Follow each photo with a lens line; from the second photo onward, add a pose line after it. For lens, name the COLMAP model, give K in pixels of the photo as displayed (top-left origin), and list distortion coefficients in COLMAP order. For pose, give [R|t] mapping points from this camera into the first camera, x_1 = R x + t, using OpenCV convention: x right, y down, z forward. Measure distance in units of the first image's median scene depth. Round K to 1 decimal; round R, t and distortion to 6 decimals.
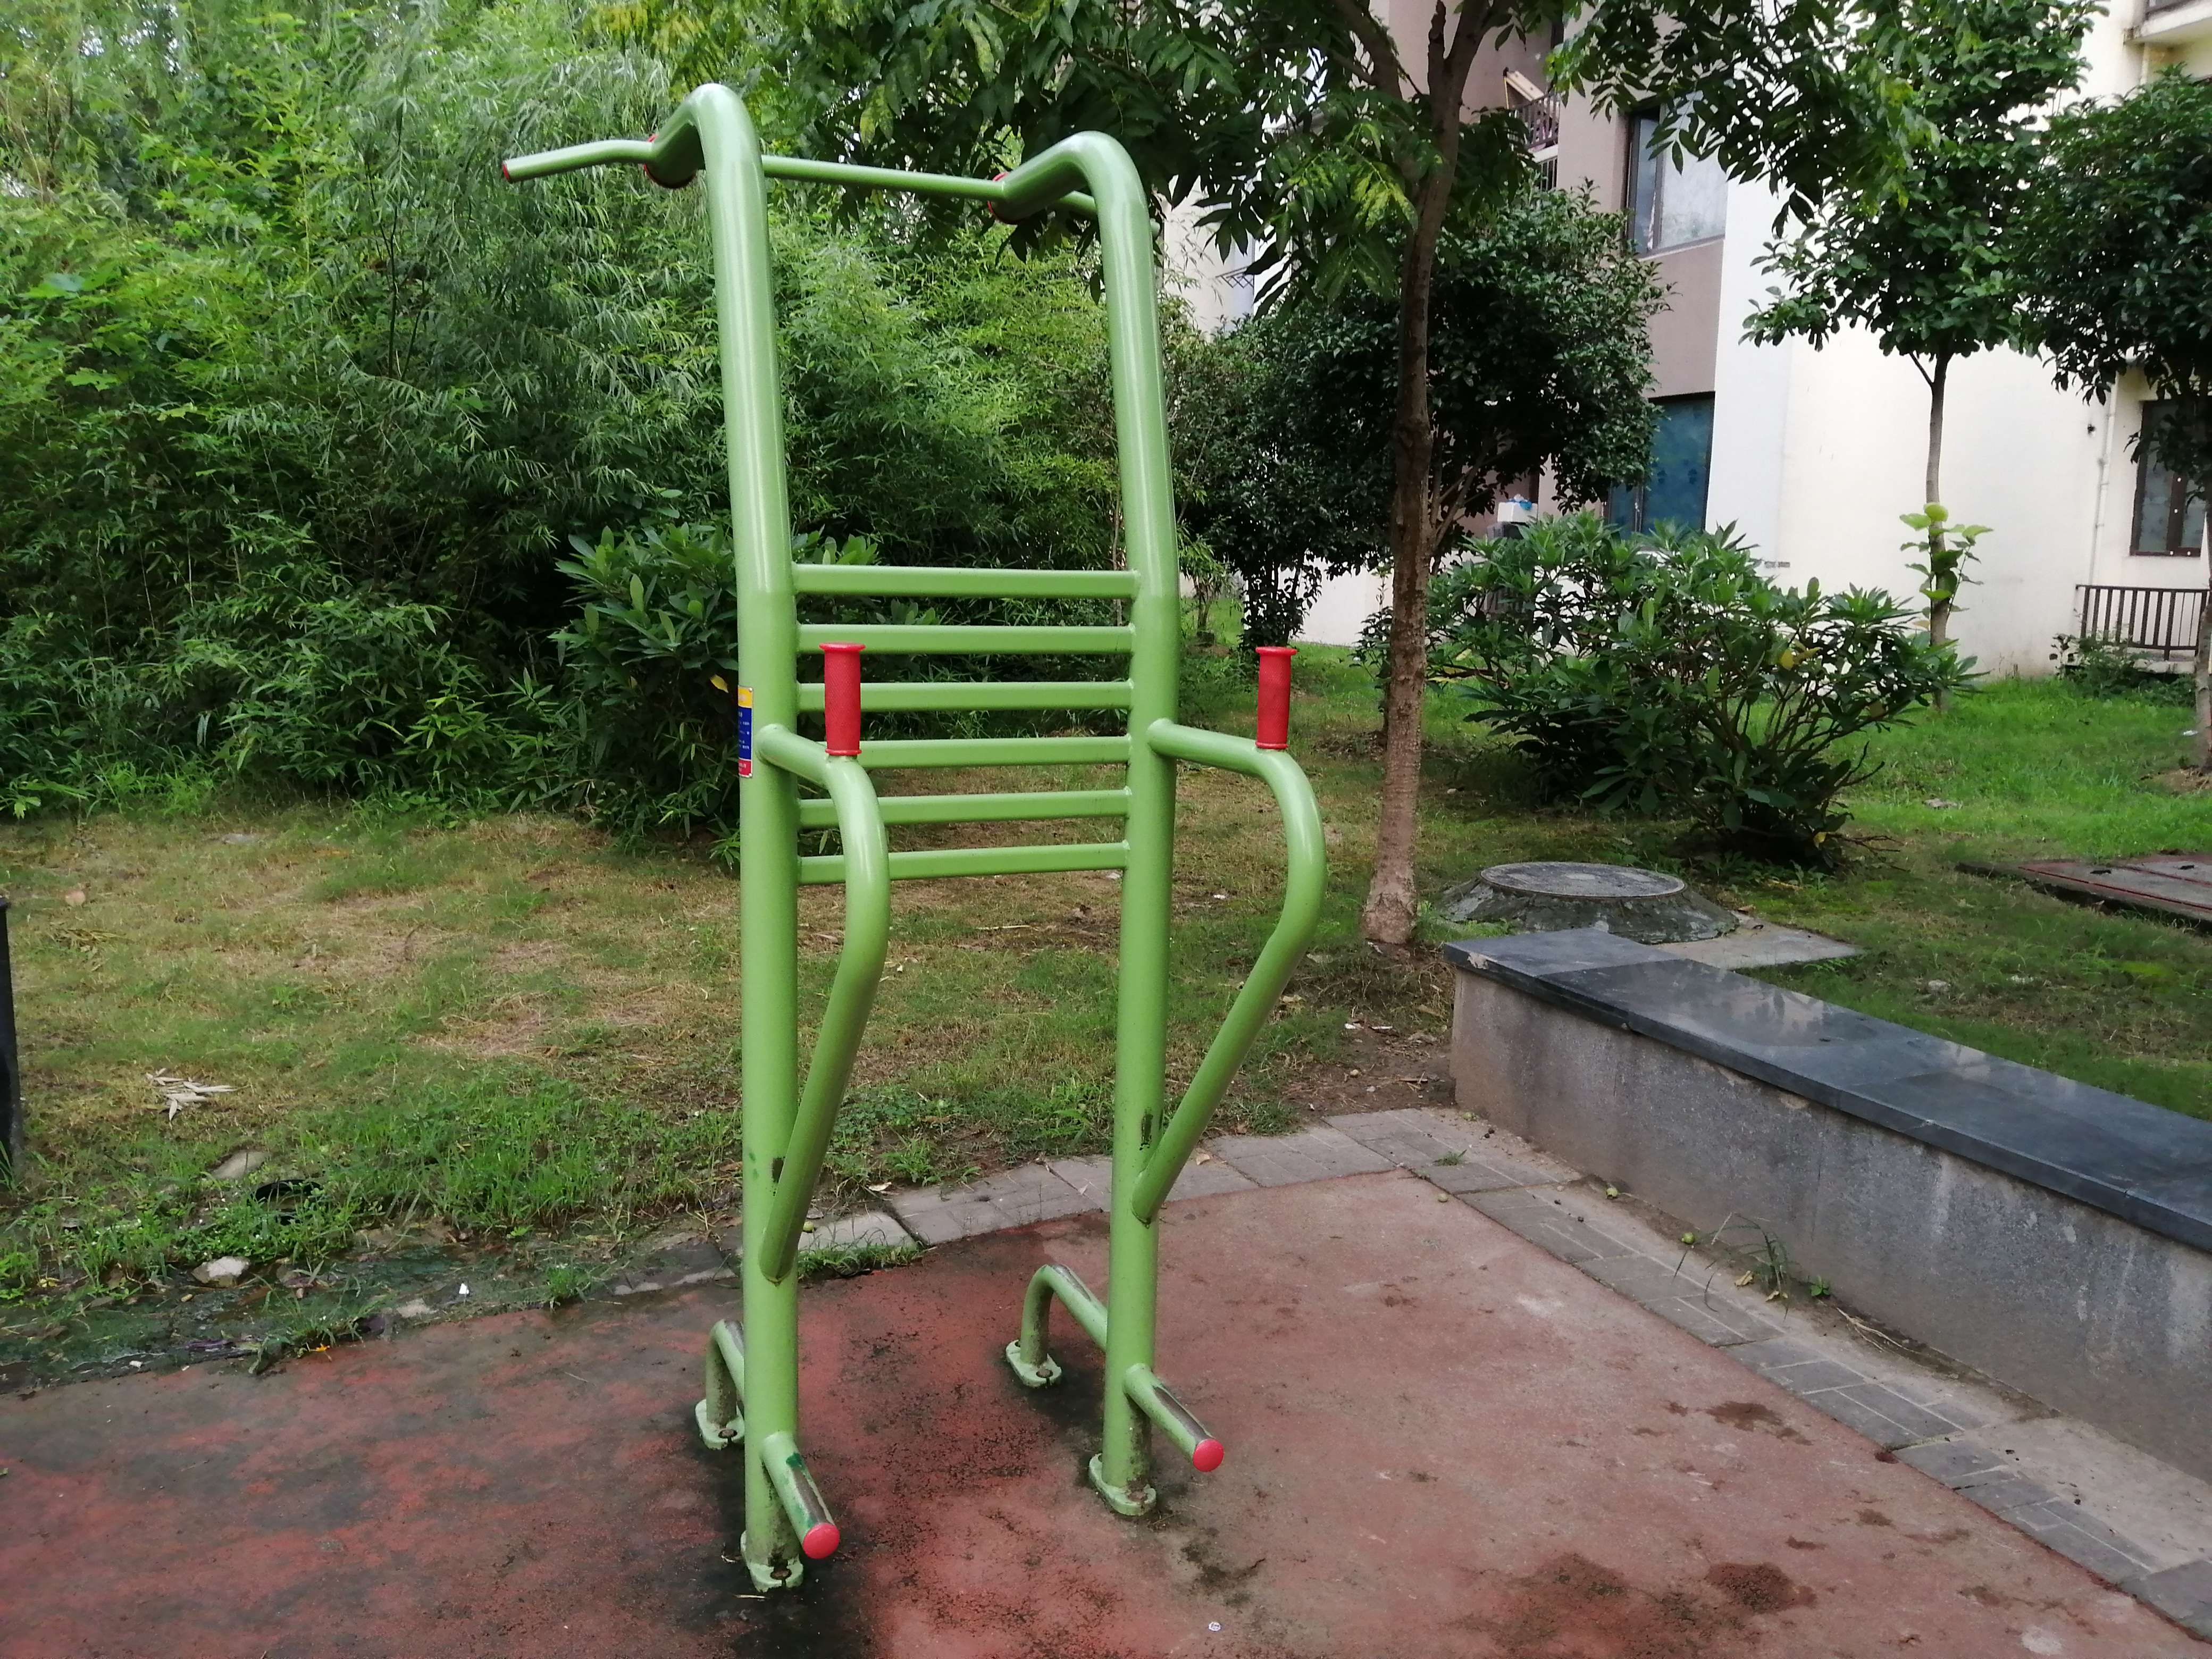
lens RADIAL K [[1750.2, 0, 1104.6], [0, 1750.2, 823.3], [0, 0, 1]] dist [0.028860, -0.051503]
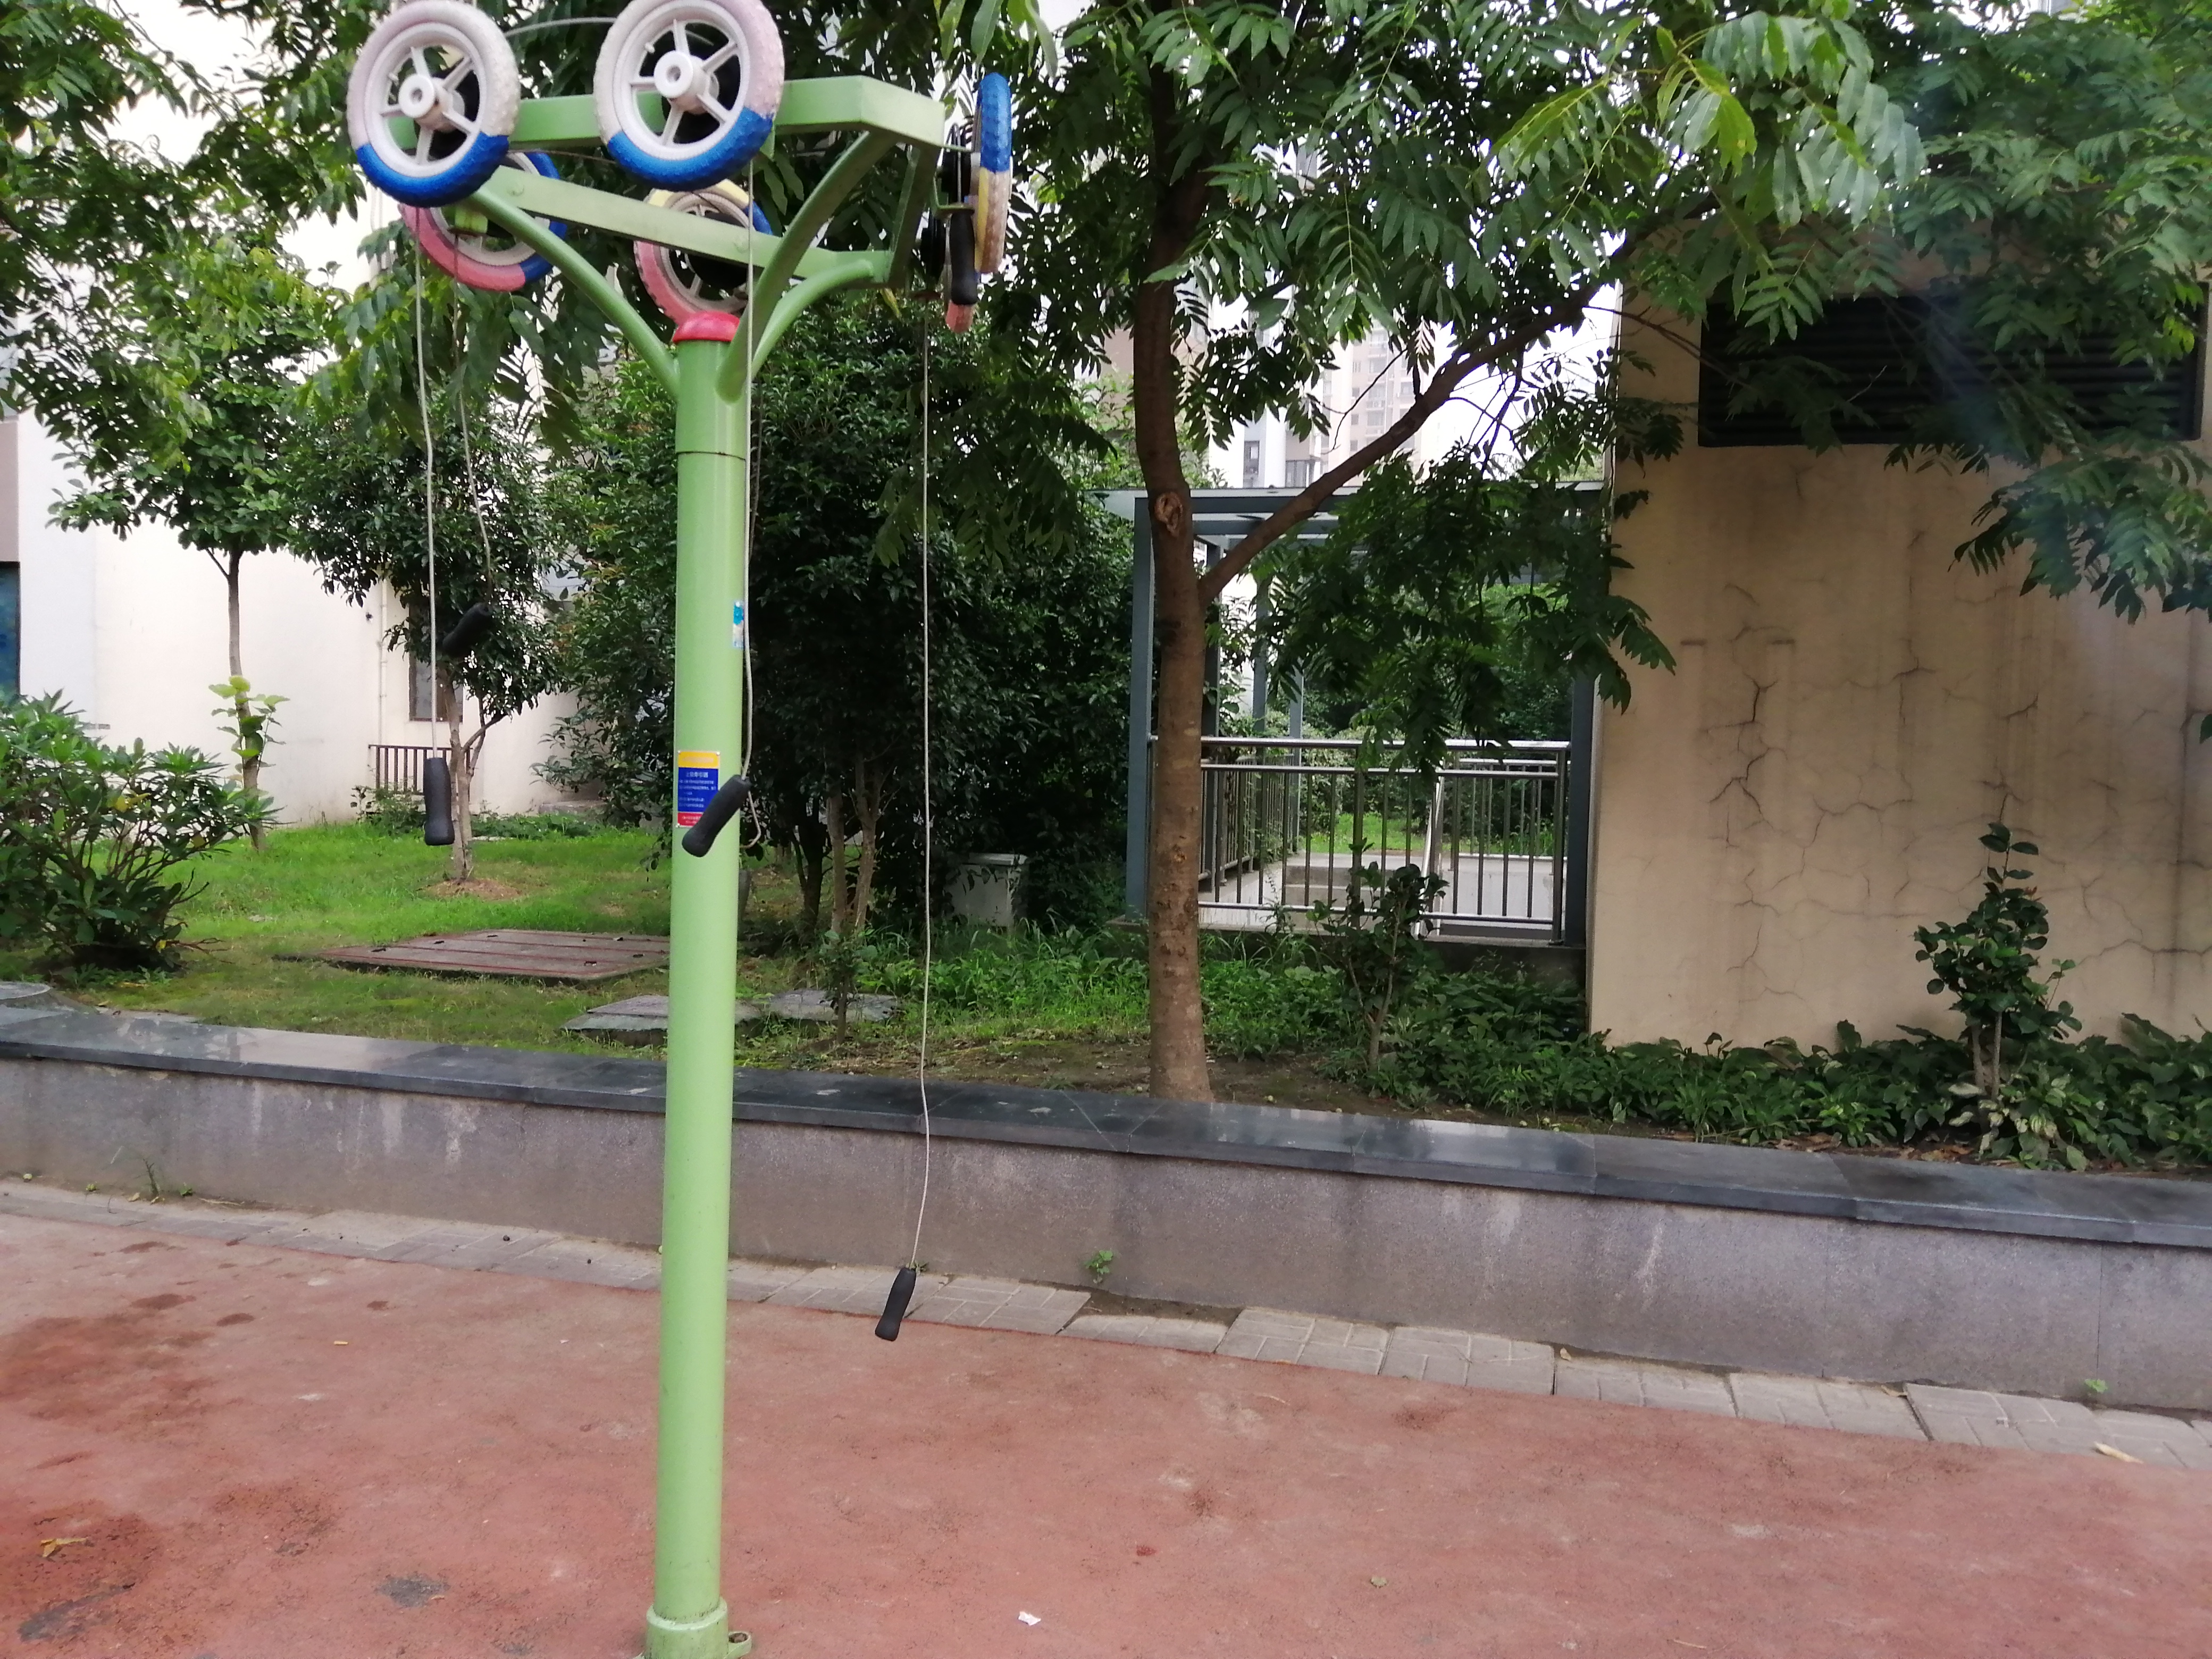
lens RADIAL K [[1750.2, 0, 1116.5], [0, 1750.2, 810.2], [0, 0, 1]] dist [0.028860, -0.051503]
pose [[0.628125, -0.032793, 0.777421, -0.127520], [0.109163, 0.992944, -0.046316, 0.043204], [-0.770417, 0.113958, 0.627273, -0.302006]]
